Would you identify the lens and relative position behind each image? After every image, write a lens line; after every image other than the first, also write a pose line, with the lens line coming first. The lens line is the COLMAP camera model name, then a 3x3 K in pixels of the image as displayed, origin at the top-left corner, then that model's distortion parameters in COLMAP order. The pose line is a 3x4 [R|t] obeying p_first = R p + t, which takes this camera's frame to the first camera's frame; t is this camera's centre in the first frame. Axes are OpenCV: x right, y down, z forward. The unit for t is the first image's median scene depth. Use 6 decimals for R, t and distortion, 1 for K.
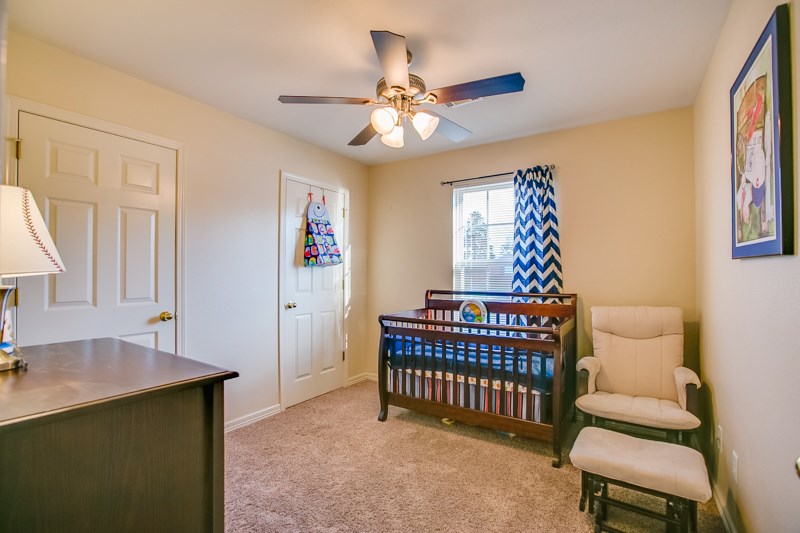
lens RADIAL K [[368.5, 0, 404.3], [0, 368.5, 267.8], [0, 0, 1]] dist [-0.041629, 0.014761]
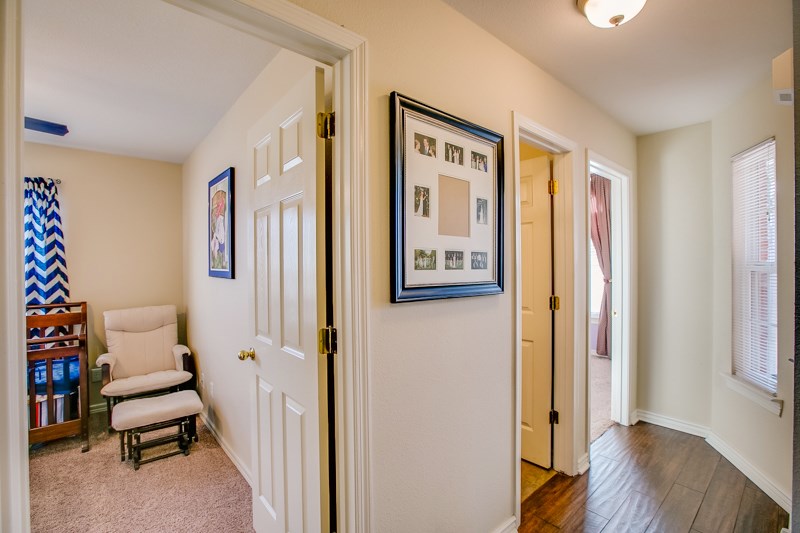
lens RADIAL K [[368.5, 0, 401.0], [0, 368.5, 265.3], [0, 0, 1]] dist [-0.041629, 0.014761]
pose [[0.302784, -0.010345, 0.953003, -0.330678], [-0.001930, 0.999932, 0.011468, -0.063452], [-0.953057, -0.005311, 0.302743, -0.290382]]
